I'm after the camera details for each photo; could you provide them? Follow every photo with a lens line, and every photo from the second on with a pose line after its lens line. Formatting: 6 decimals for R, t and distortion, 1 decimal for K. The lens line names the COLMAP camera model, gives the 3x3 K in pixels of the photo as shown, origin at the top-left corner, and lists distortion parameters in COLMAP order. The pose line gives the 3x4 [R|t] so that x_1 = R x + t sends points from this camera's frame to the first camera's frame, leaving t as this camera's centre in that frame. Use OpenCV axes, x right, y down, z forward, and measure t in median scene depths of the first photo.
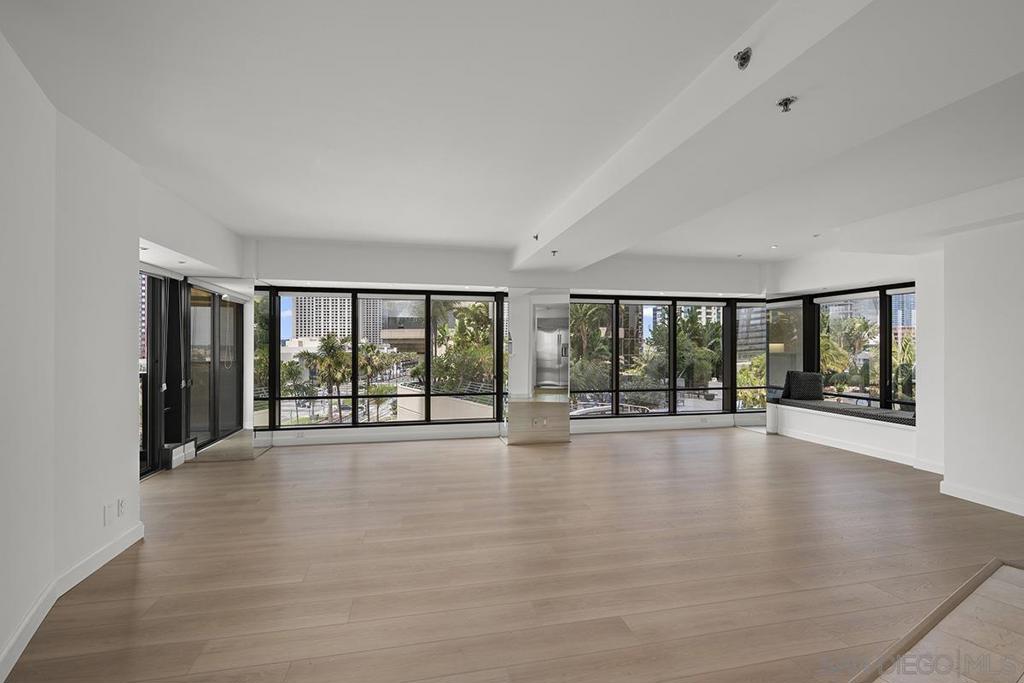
lens RADIAL K [[459.1, 0, 511.8], [0, 459.1, 347.0], [0, 0, 1]] dist [-0.000938, 0.000176]
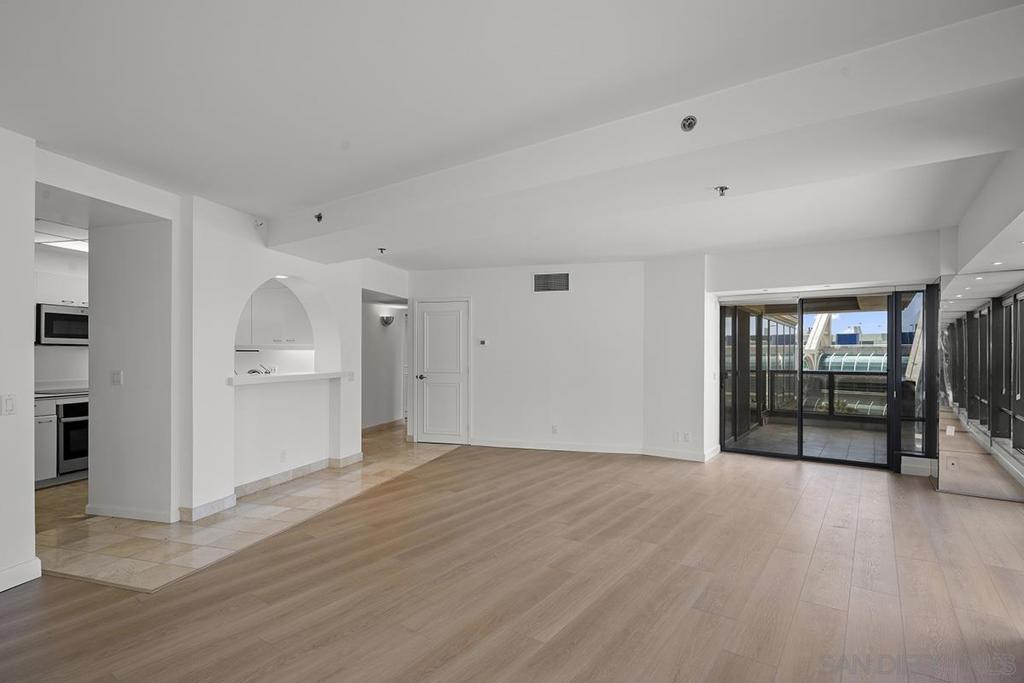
lens RADIAL K [[500.3, 0, 514.1], [0, 500.3, 356.6], [0, 0, 1]] dist [0.002301, 0.000410]
pose [[-0.743763, 0.000638, -0.668443, 0.489525], [-0.006472, 0.999946, 0.008155, -0.002345], [0.668412, 0.010392, -0.743718, 0.912365]]
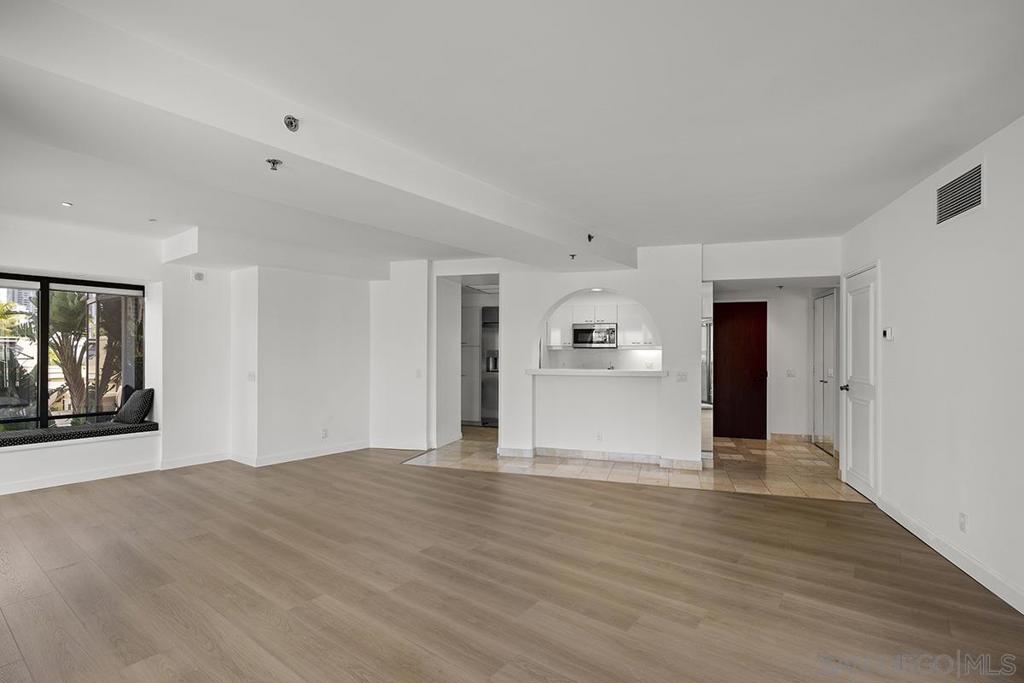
lens RADIAL K [[487.6, 0, 512.0], [0, 487.6, 353.6], [0, 0, 1]] dist [-0.003017, -0.000382]
pose [[-0.645884, -0.004837, 0.763421, -0.333564], [0.000802, 0.999975, 0.007014, -0.003366], [-0.763435, 0.005143, -0.645864, 0.808829]]
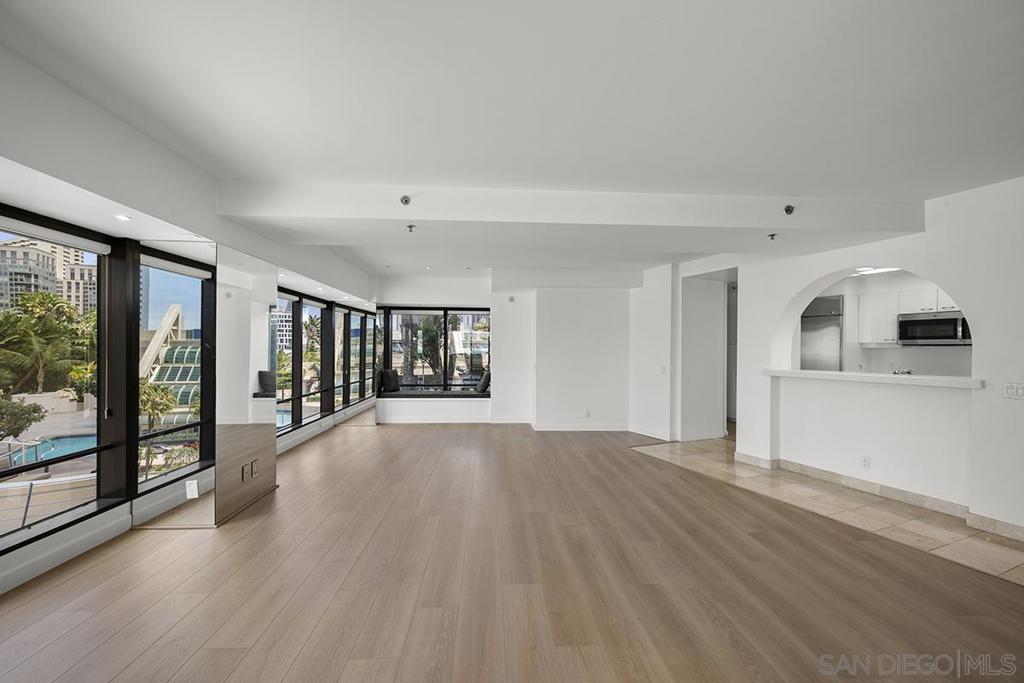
lens RADIAL K [[406.7, 0, 510.1], [0, 406.7, 354.0], [0, 0, 1]] dist [-0.001891, -0.000034]
pose [[0.156719, -0.013773, 0.987547, -0.392281], [-0.000738, 0.999901, 0.014062, -0.002670], [-0.987643, -0.002932, 0.156693, 0.516841]]
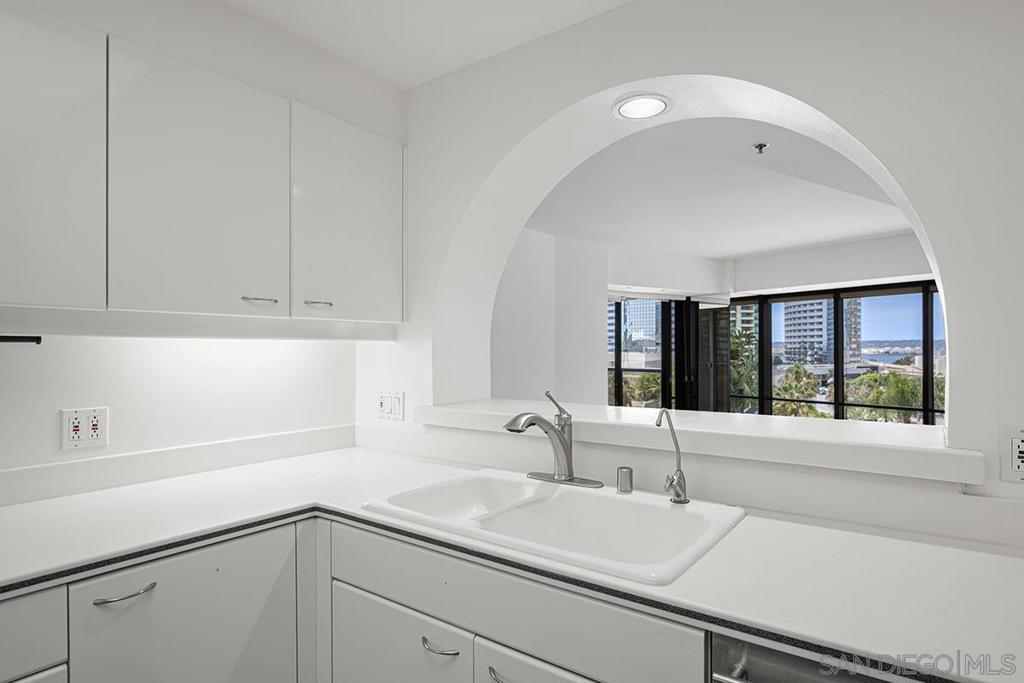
lens RADIAL K [[570.9, 0, 510.2], [0, 570.9, 348.6], [0, 0, 1]] dist [-0.002643, -0.000388]
pose [[0.354965, -0.002868, -0.934875, 0.477597], [-0.000920, 0.999994, -0.003417, 0.001430], [0.934879, 0.002073, 0.354960, -0.042261]]
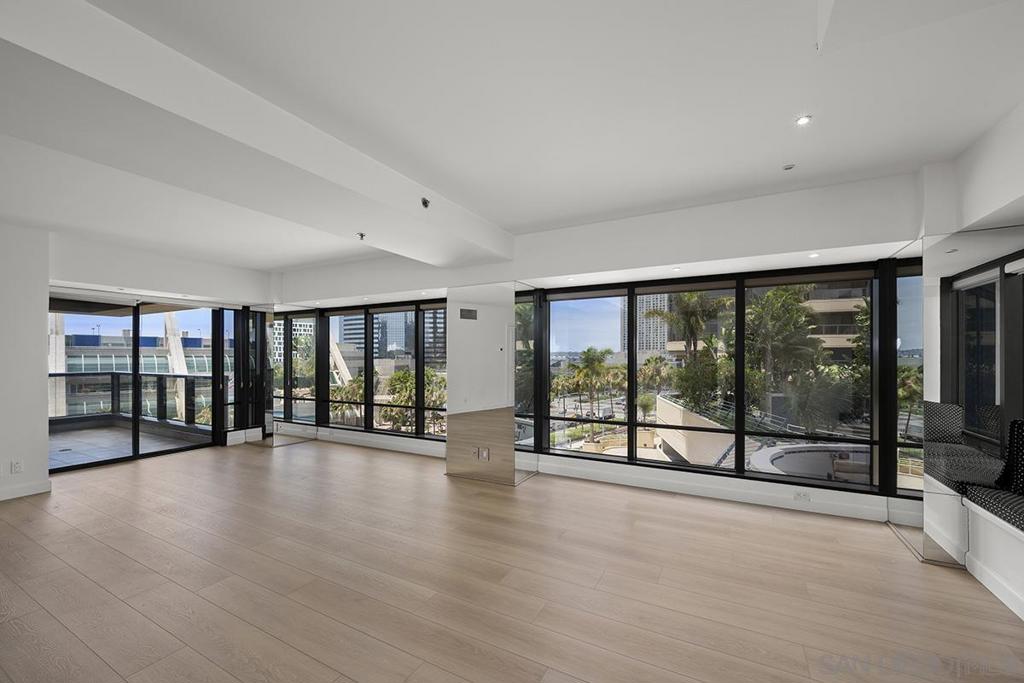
lens RADIAL K [[415.5, 0, 510.8], [0, 415.5, 355.2], [0, 0, 1]] dist [0.008733, -0.000020]
pose [[0.749910, -0.002021, -0.661537, 0.529250], [-0.003555, 0.999969, -0.007085, -0.000823], [0.661530, 0.007665, 0.749879, 0.450826]]
